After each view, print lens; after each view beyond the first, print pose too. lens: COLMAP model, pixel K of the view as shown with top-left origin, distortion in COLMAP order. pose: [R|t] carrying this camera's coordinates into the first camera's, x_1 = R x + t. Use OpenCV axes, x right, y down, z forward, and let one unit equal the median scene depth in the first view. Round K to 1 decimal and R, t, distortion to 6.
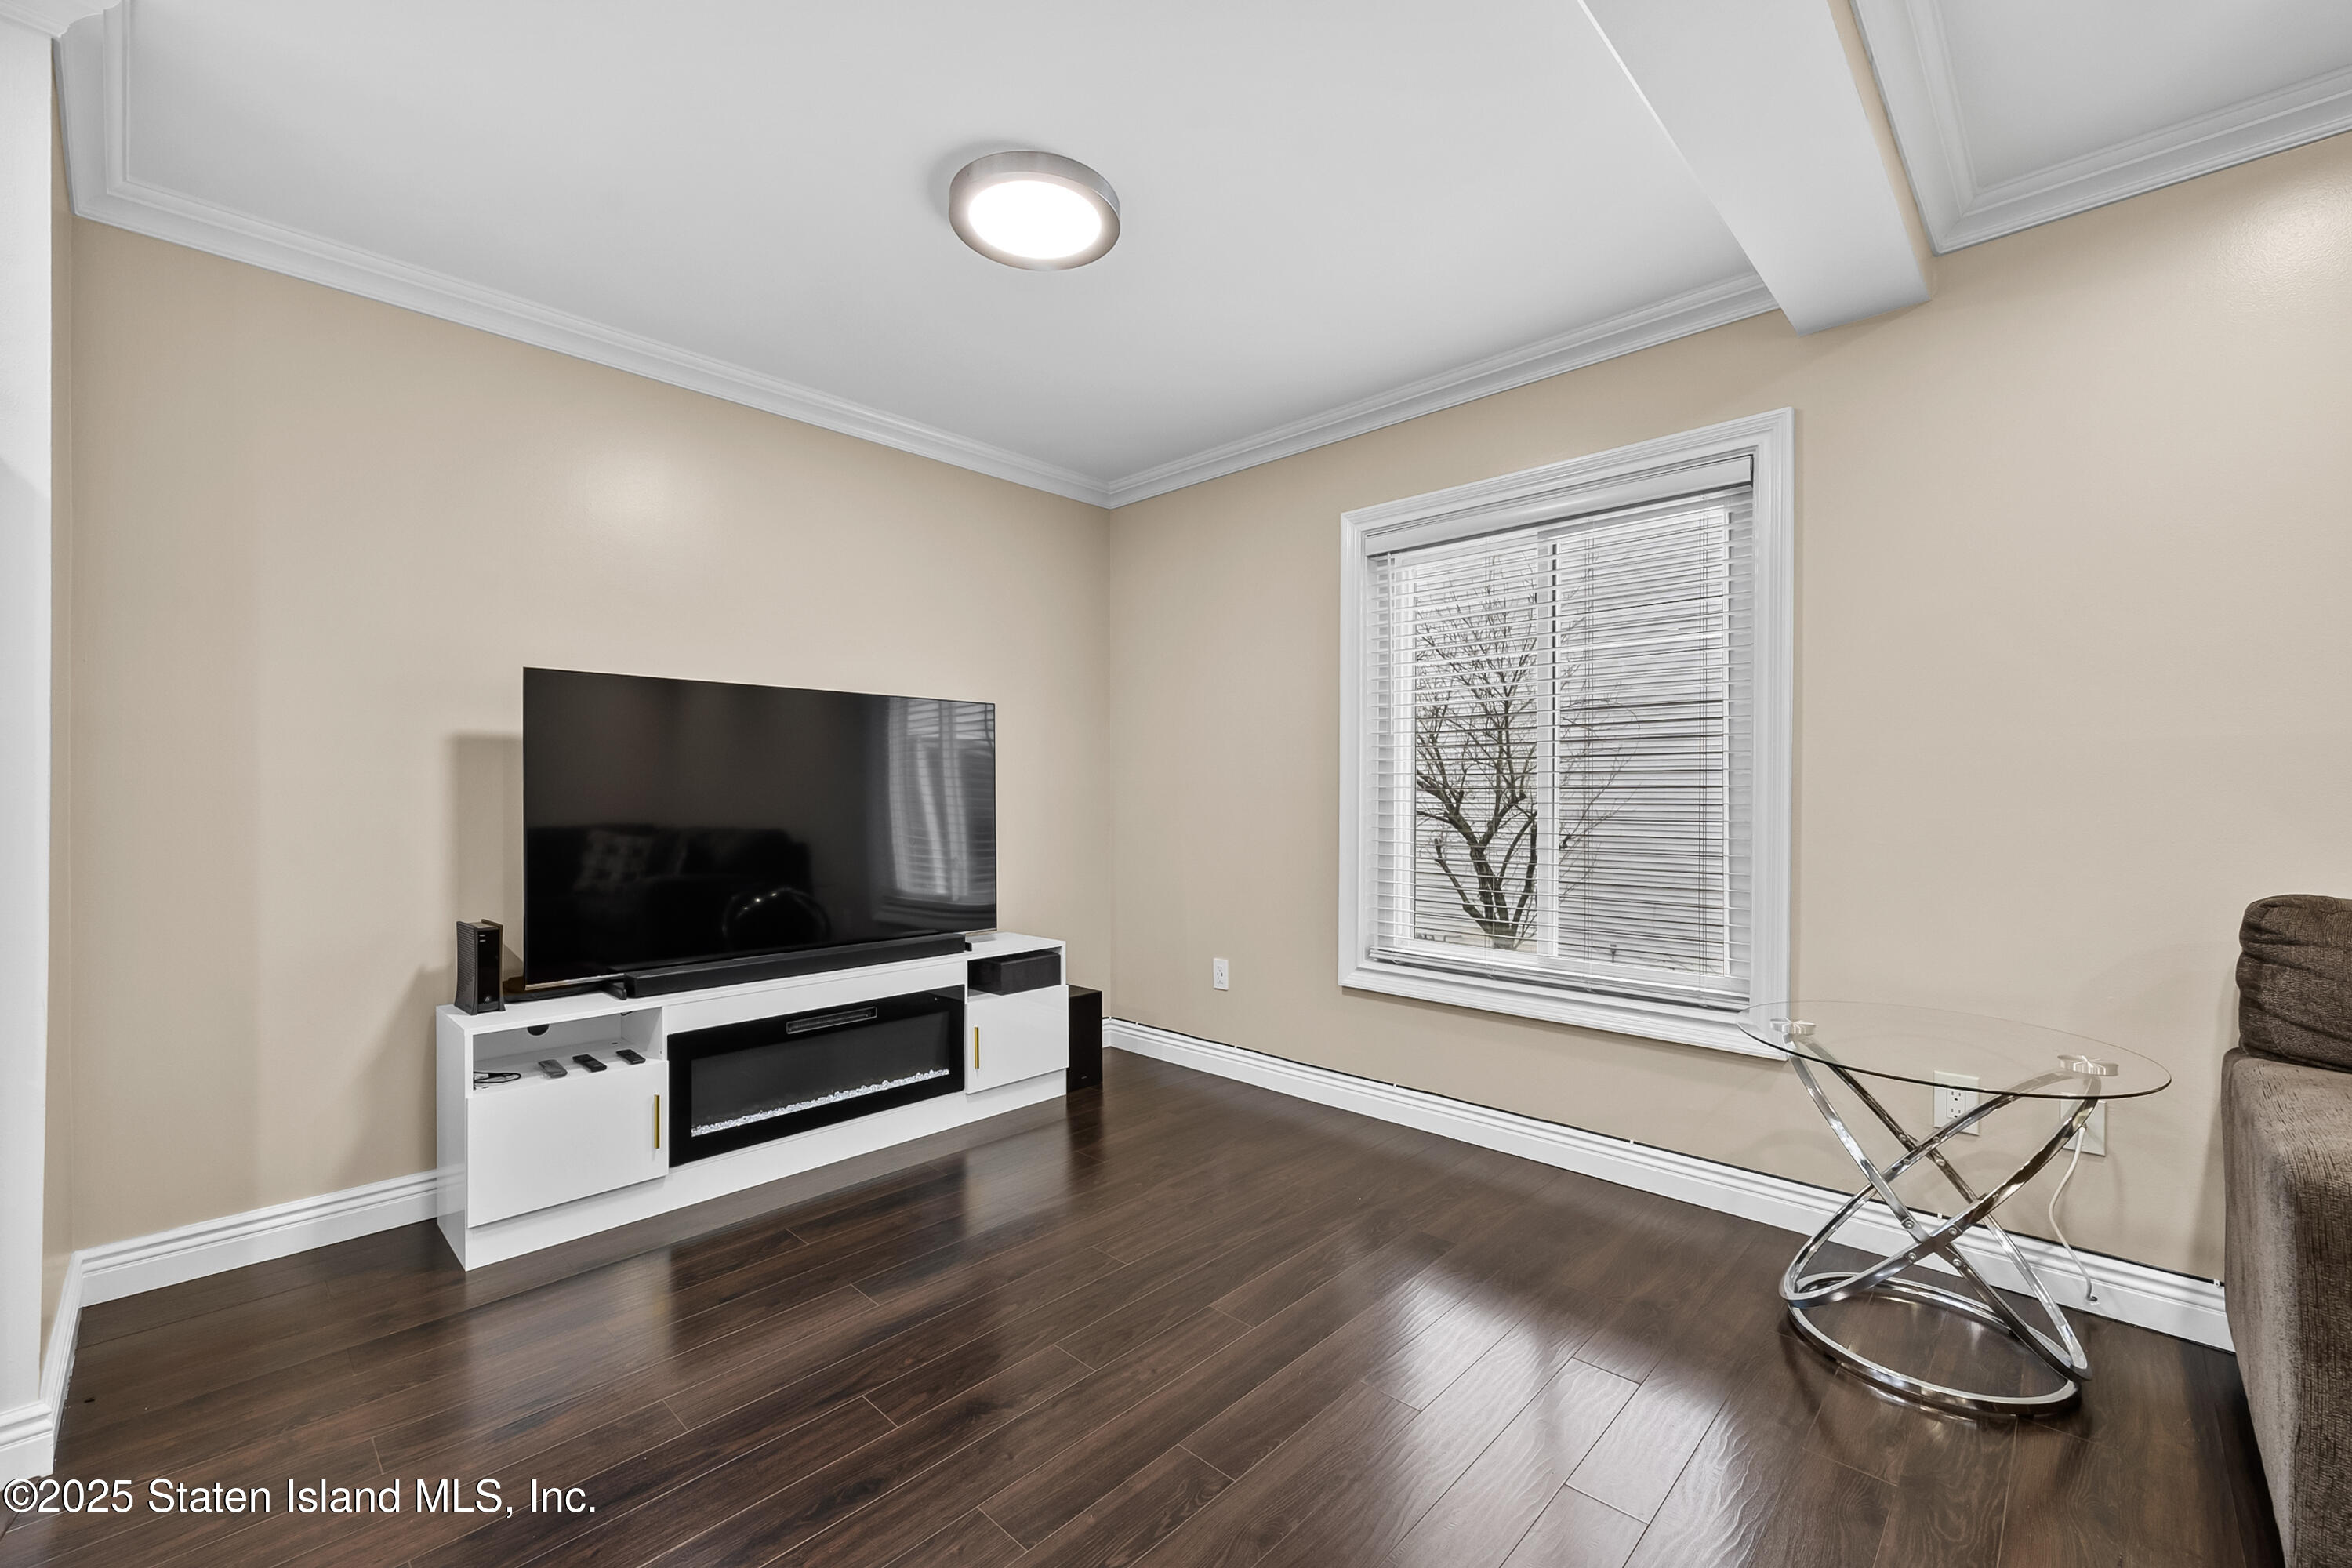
lens RADIAL K [[950.5, 0, 1183.3], [0, 950.5, 792.1], [0, 0, 1]] dist [-0.009633, 0.000710]
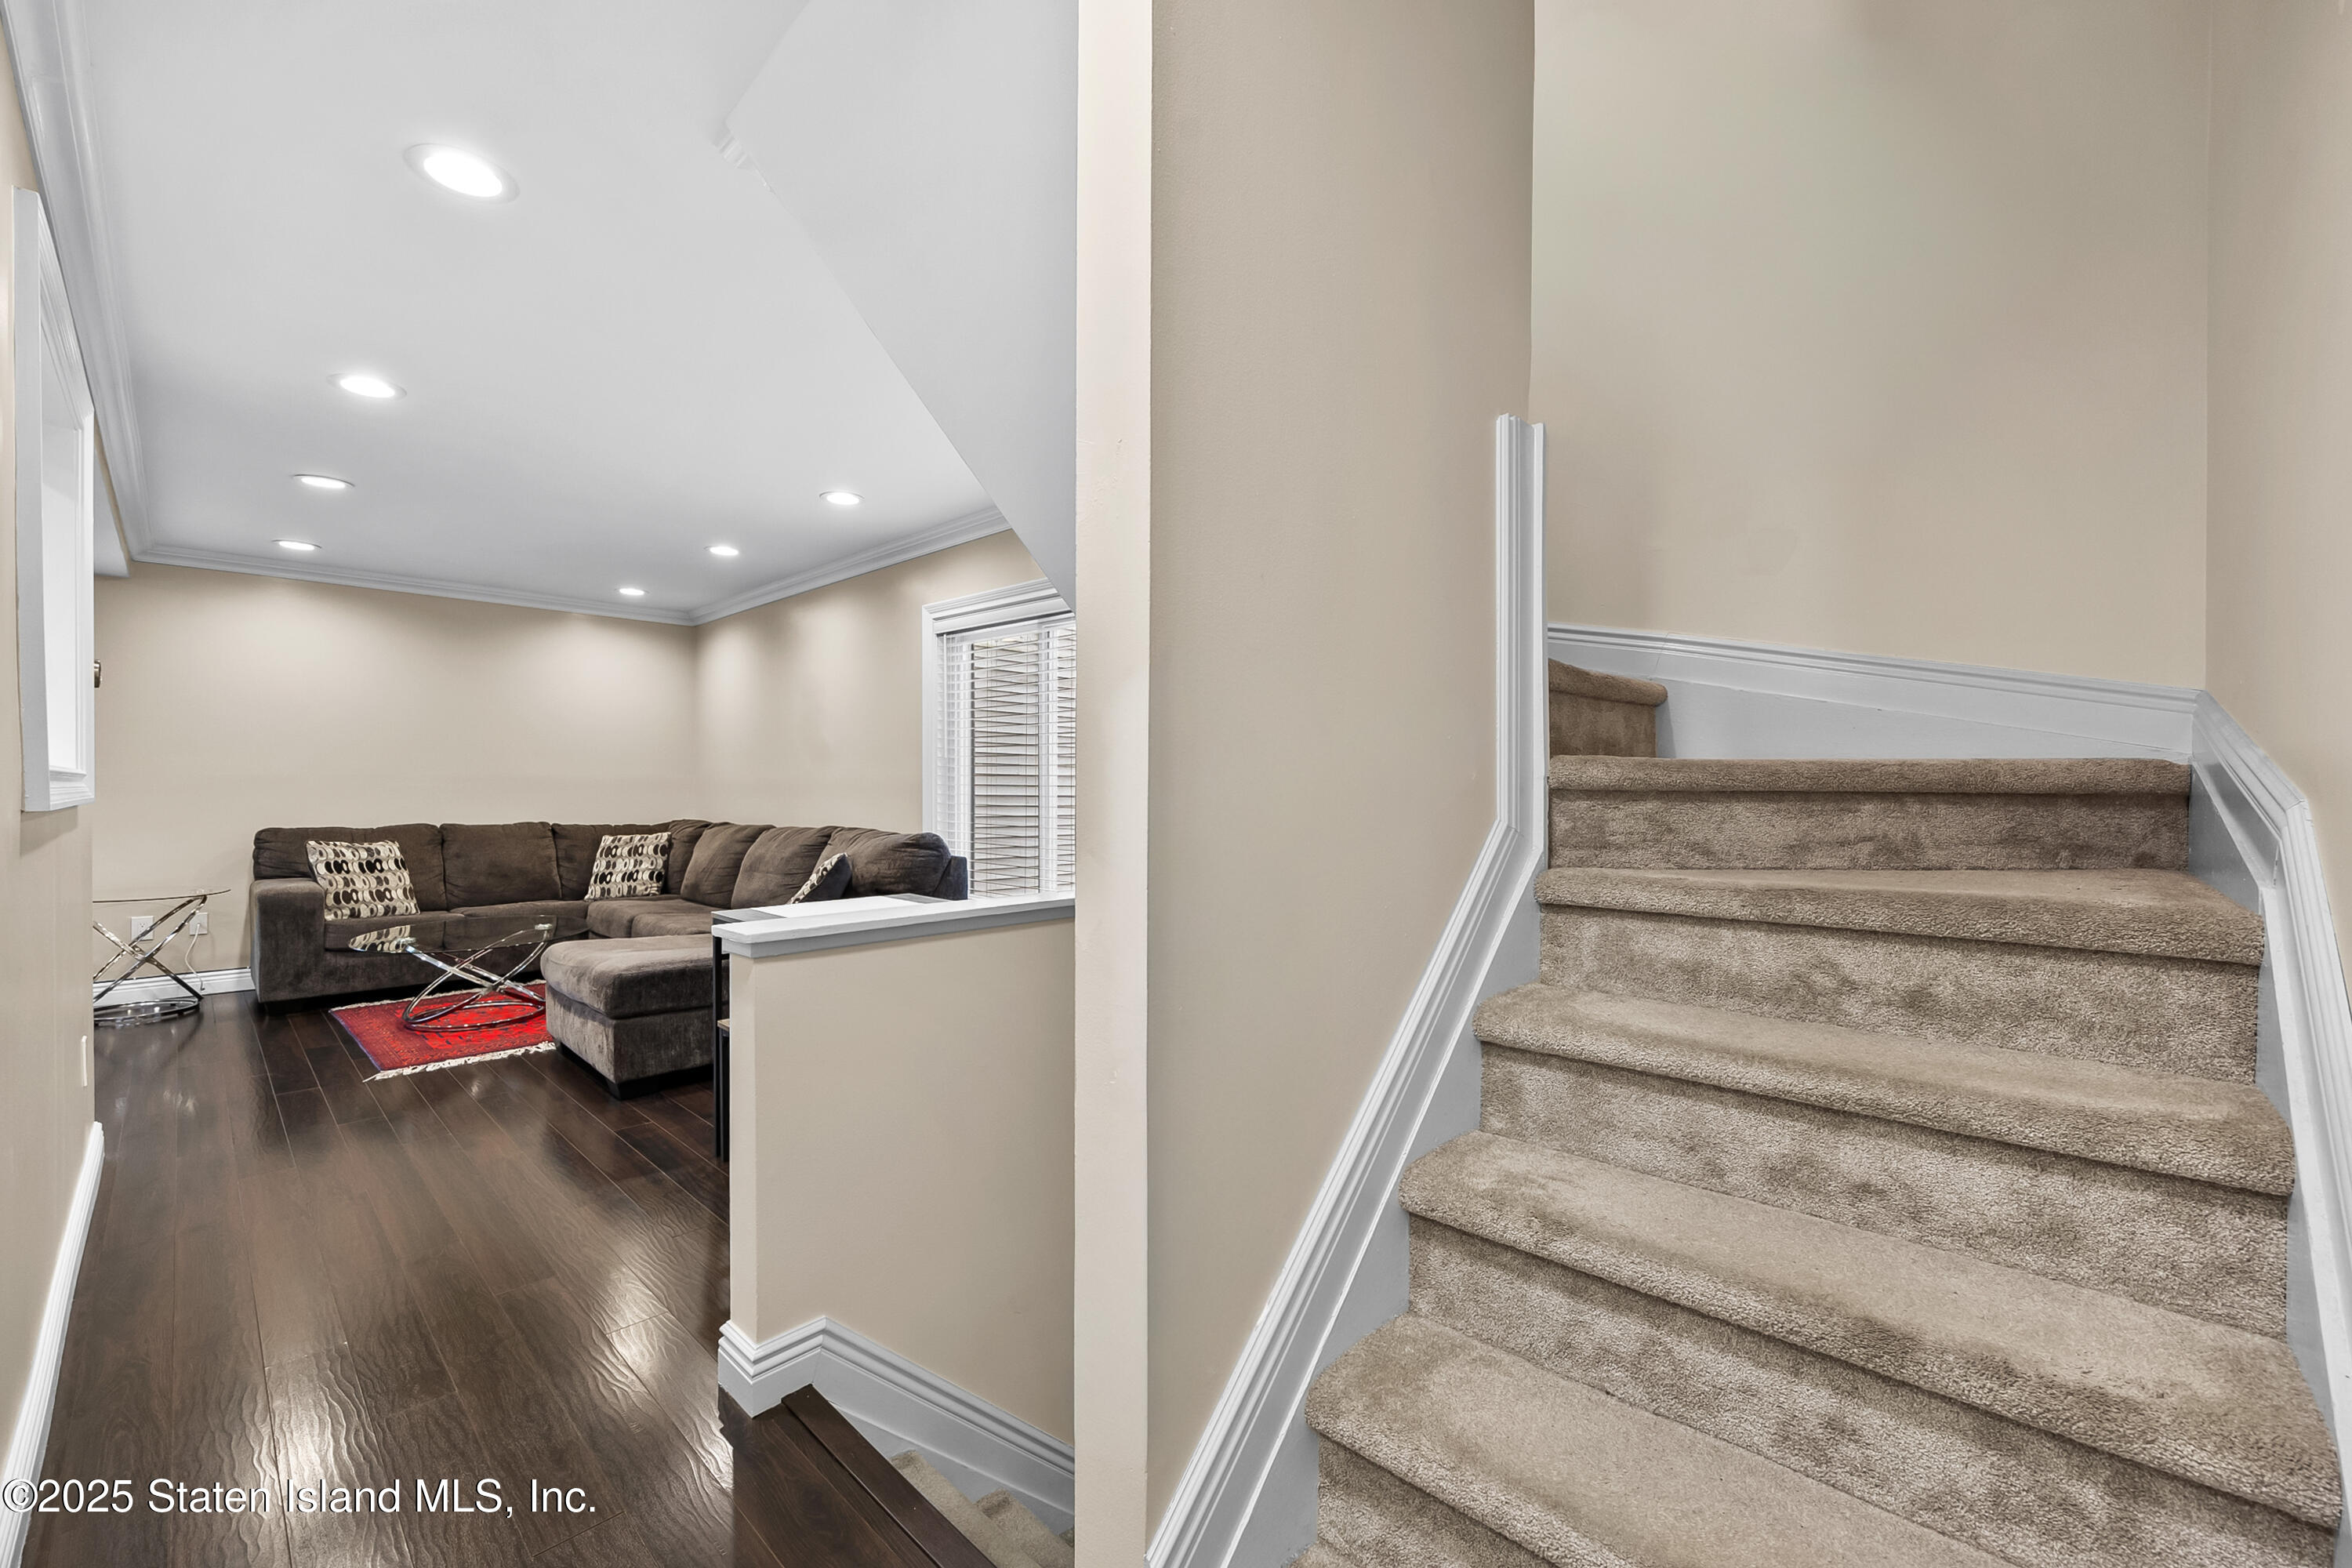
lens RADIAL K [[950.5, 0, 1195.4], [0, 950.5, 785.0], [0, 0, 1]] dist [-0.009633, 0.000710]
pose [[-0.004610, 0.000241, 0.999989, -0.933253], [-0.010045, 0.999950, -0.000287, -0.028673], [-0.999939, -0.010047, -0.004607, -0.979320]]
